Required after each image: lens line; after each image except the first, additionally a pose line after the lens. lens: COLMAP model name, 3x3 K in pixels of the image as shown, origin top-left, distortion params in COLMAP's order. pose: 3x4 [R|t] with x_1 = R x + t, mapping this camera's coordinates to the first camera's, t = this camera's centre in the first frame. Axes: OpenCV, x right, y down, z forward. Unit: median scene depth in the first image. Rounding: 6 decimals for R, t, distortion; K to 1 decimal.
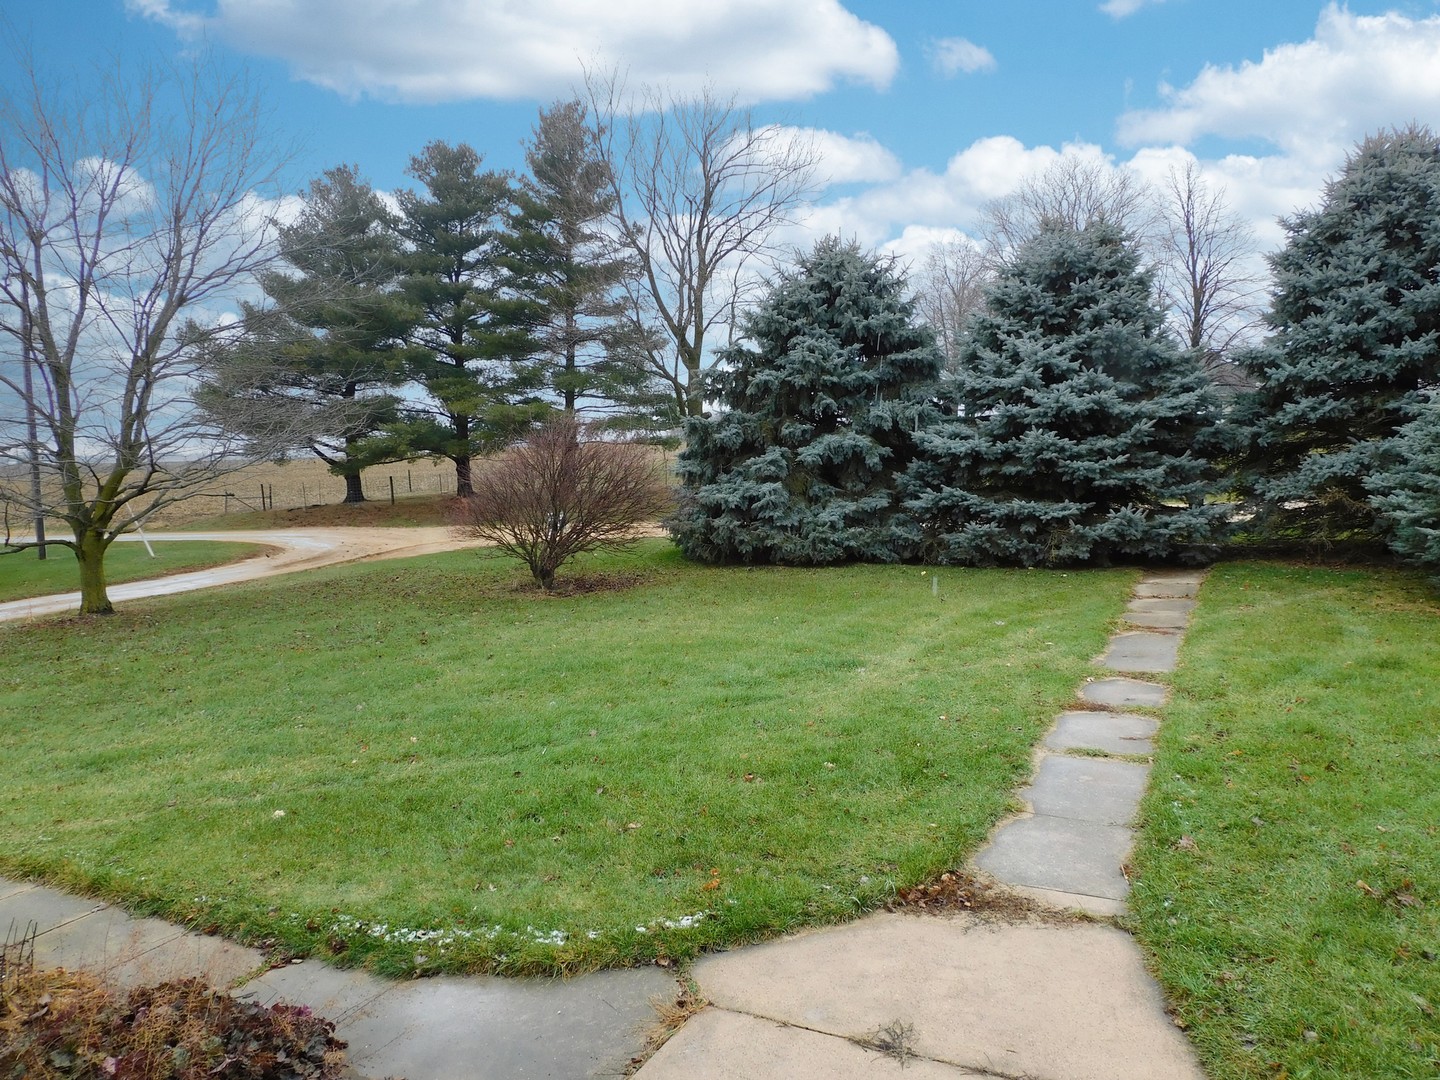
lens RADIAL K [[1023.9, 0, 720.9], [0, 1023.9, 541.5], [0, 0, 1]] dist [-0.006232, 0.000793]
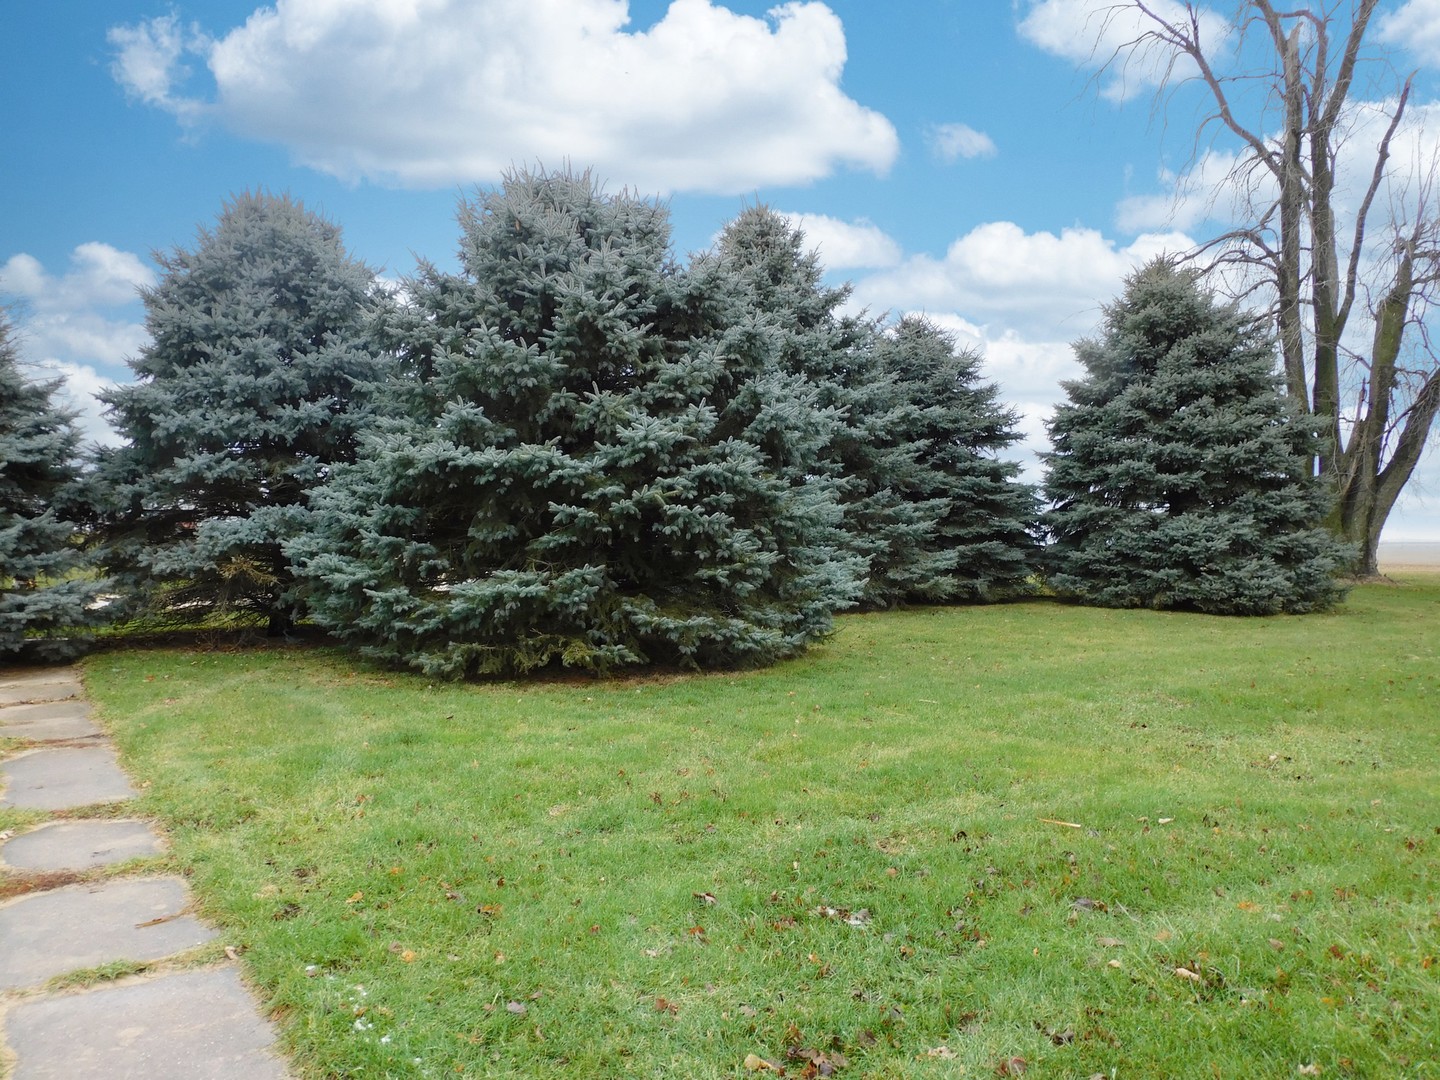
lens RADIAL K [[1017.9, 0, 717.4], [0, 1017.9, 551.8], [0, 0, 1]] dist [-0.007784, -0.002282]
pose [[0.463840, 0.033869, 0.885271, 0.024344], [0.058915, 0.995878, -0.068969, 0.024726], [-0.883958, 0.084146, 0.459933, 0.232370]]
